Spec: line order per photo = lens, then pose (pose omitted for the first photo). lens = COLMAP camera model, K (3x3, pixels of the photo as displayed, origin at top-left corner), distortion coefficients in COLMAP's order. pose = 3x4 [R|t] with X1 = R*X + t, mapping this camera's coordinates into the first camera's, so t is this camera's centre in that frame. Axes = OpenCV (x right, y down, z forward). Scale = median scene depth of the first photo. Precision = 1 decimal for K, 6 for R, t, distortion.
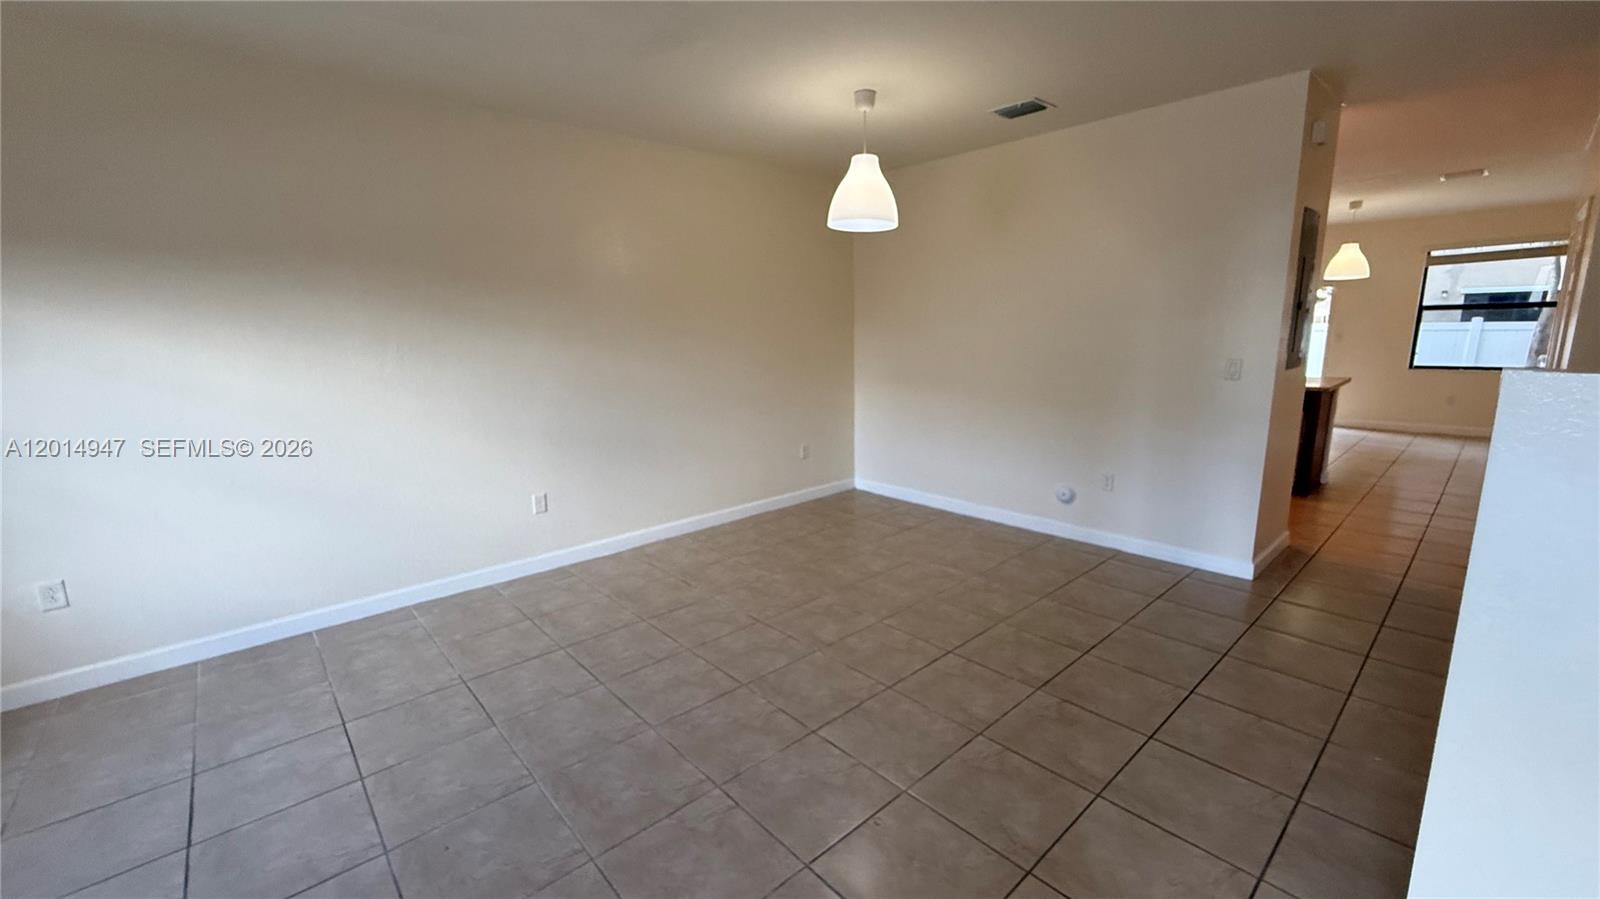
lens RADIAL K [[641.5, 0, 795.1], [0, 641.5, 447.8], [0, 0, 1]] dist [-0.010841, -0.000117]
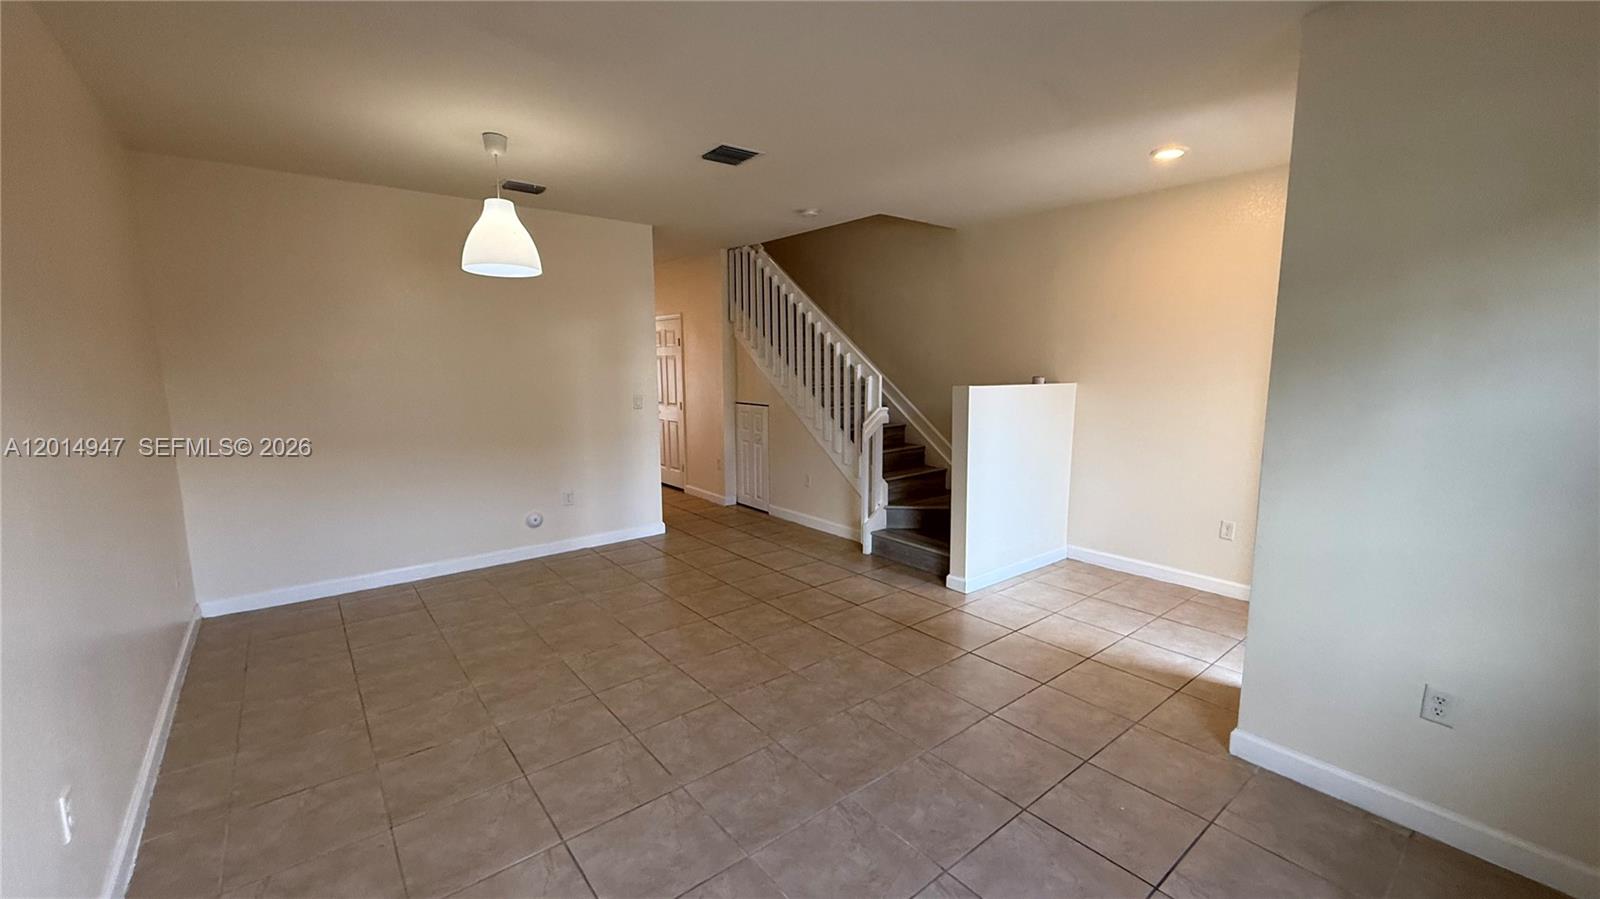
lens RADIAL K [[641.5, 0, 797.4], [0, 641.5, 450.3], [0, 0, 1]] dist [-0.010841, -0.000117]
pose [[0.053102, -0.121207, 0.991206, -0.856963], [0.187743, 0.976117, 0.109304, -0.109422], [-0.980782, 0.180288, 0.074590, 0.548404]]
